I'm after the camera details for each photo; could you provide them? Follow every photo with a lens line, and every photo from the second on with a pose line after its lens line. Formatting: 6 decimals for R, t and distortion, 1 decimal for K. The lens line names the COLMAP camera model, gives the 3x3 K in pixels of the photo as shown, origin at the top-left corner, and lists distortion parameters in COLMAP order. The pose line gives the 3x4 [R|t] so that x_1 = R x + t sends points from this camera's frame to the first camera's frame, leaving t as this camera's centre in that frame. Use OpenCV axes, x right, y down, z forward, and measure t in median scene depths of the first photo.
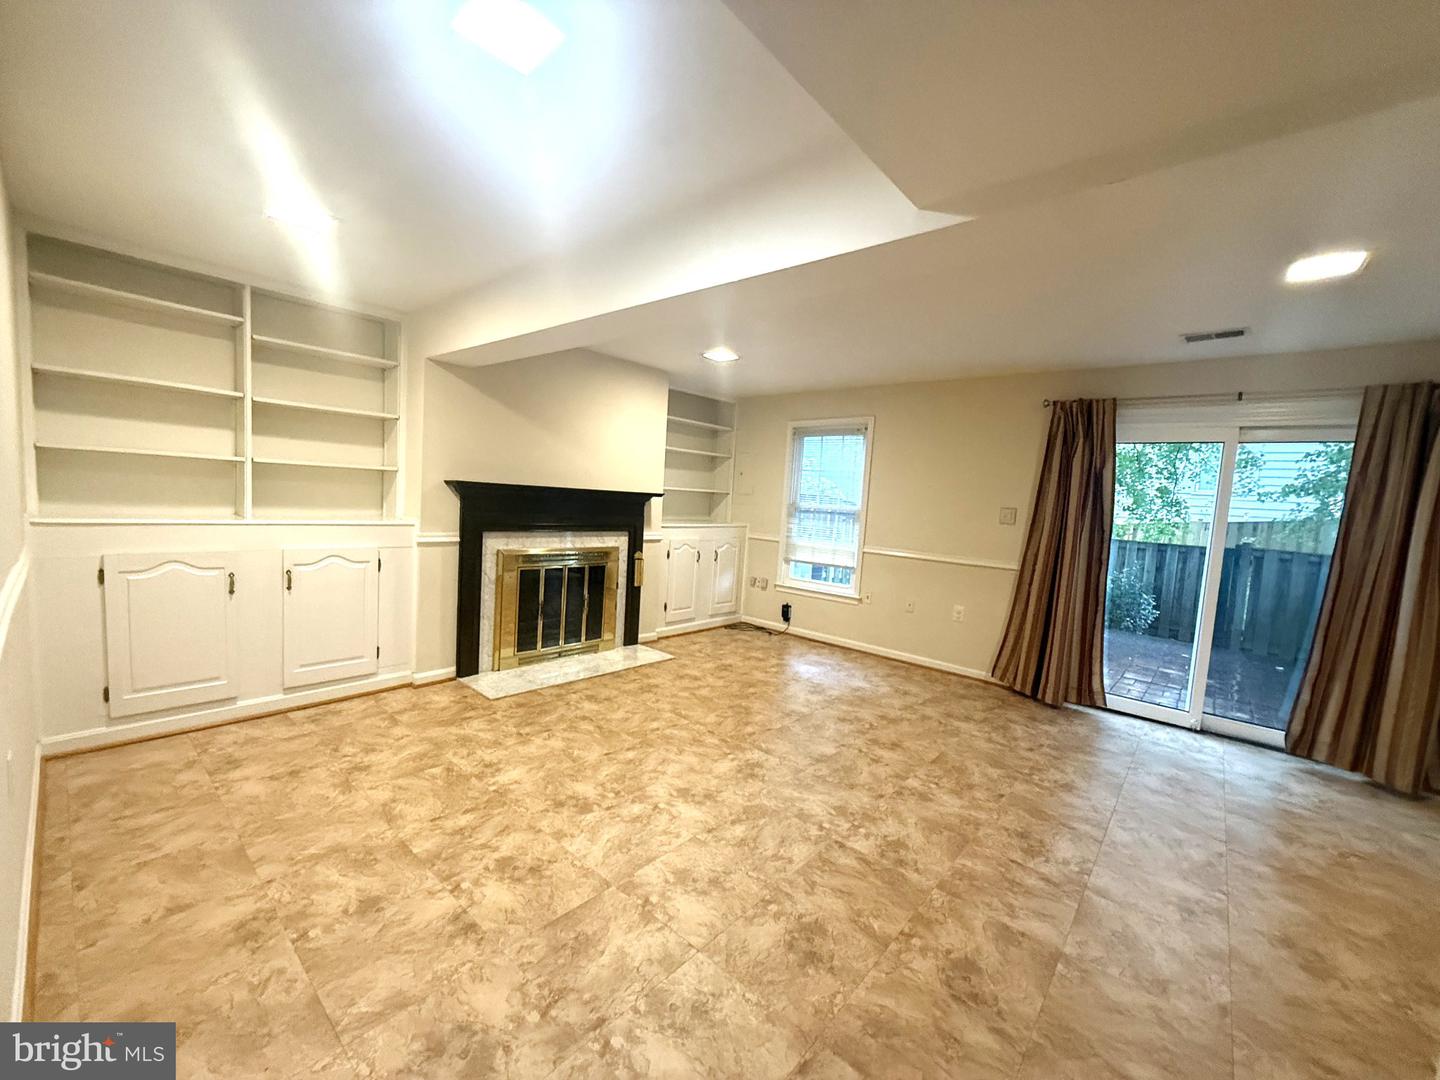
lens RADIAL K [[573.2, 0, 723.4], [0, 573.2, 544.0], [0, 0, 1]] dist [0.000866, -0.000535]
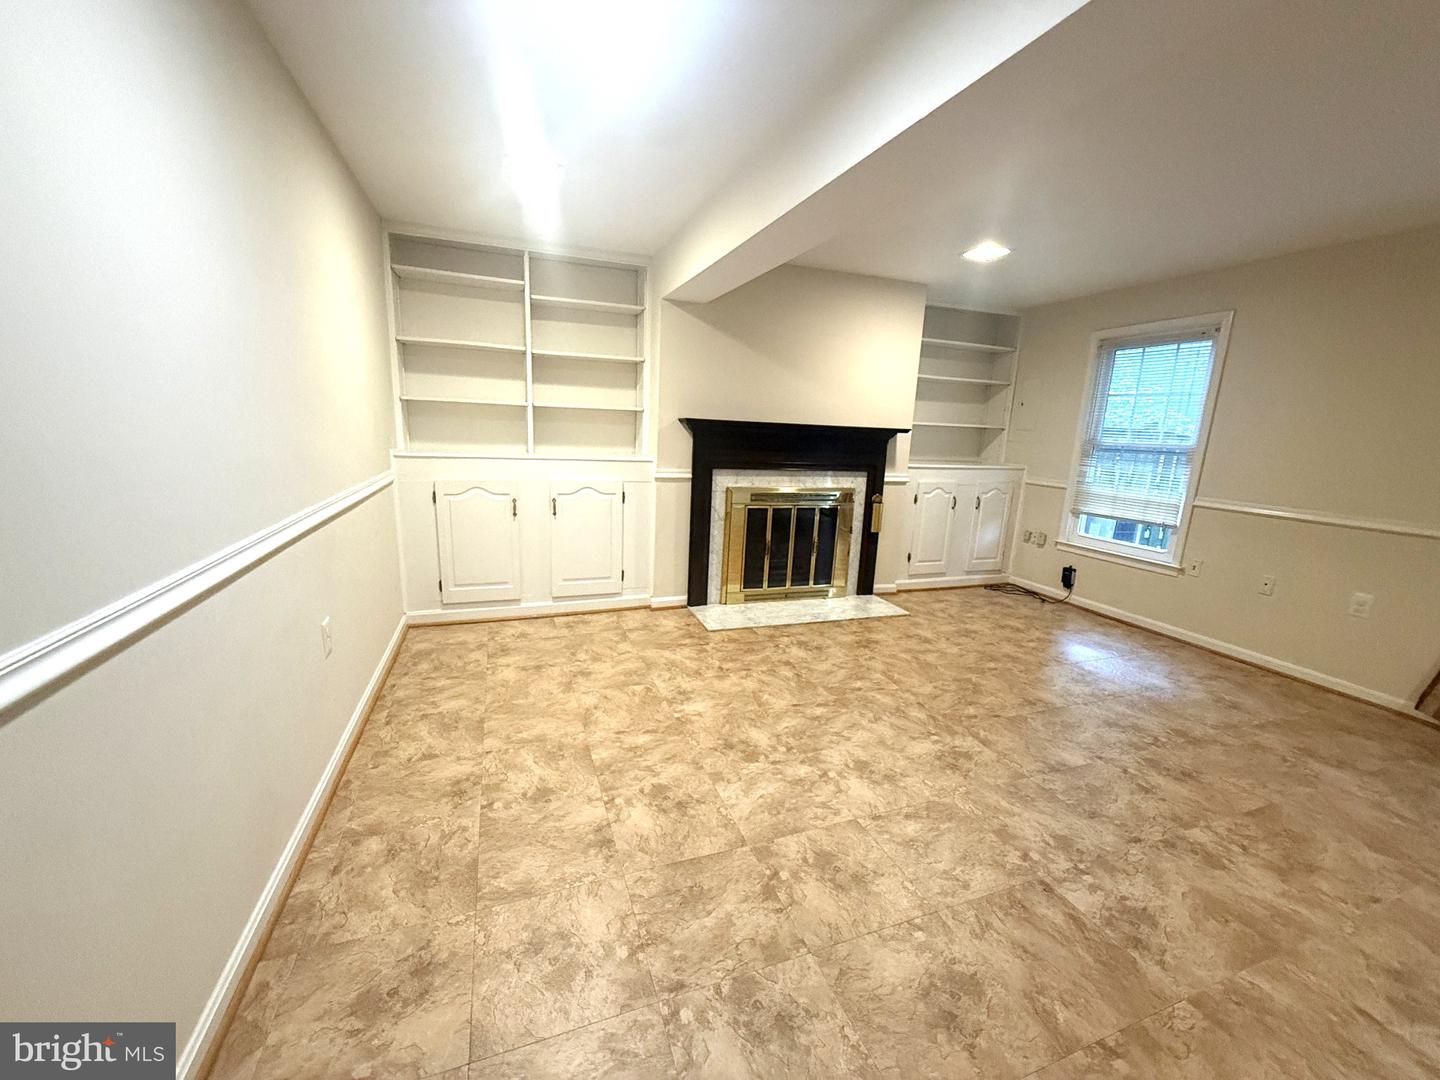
lens RADIAL K [[573.2, 0, 723.4], [0, 573.2, 544.0], [0, 0, 1]] dist [0.000866, -0.000535]
pose [[0.878931, 0.074290, -0.471128, 0.102031], [-0.028264, 0.994172, 0.104037, 0.005109], [0.476111, -0.078125, 0.875908, 0.114040]]
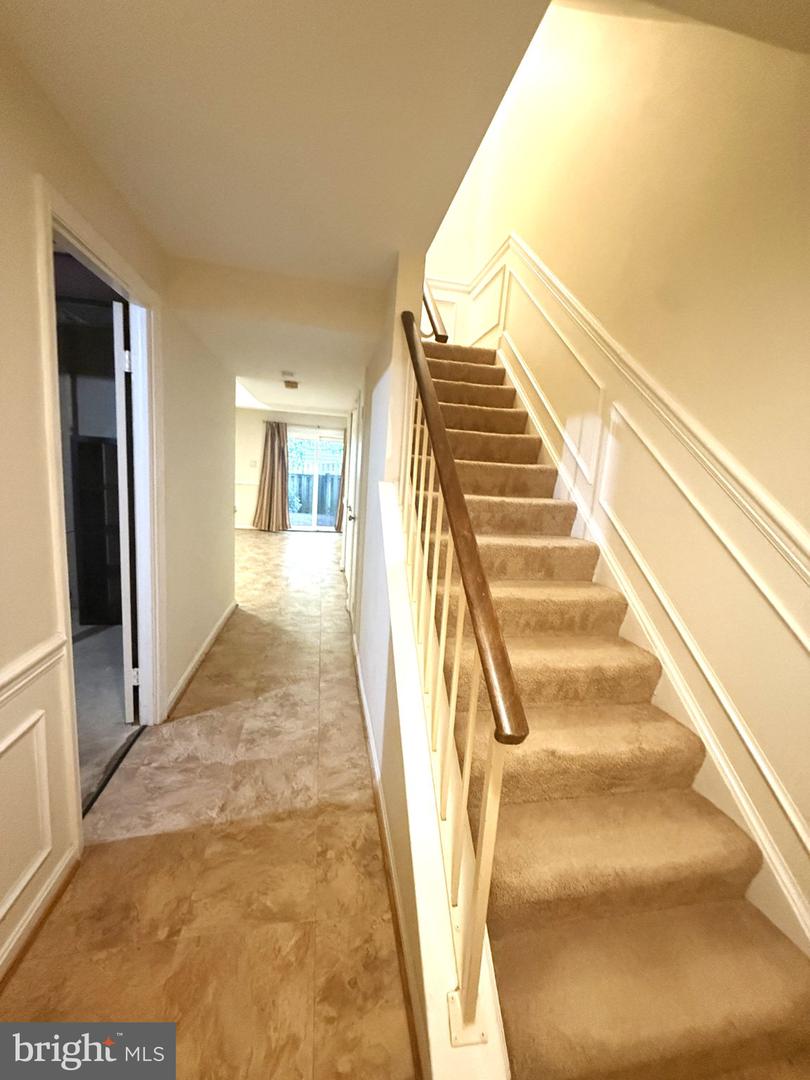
lens RADIAL K [[430.7, 0, 407.4], [0, 430.7, 536.7], [0, 0, 1]] dist [0.000240, -0.000079]
pose [[0.618855, -0.138389, 0.773218, -0.827332], [0.035403, 0.988272, 0.148543, 0.012754], [-0.784707, -0.064552, 0.616497, -1.019631]]
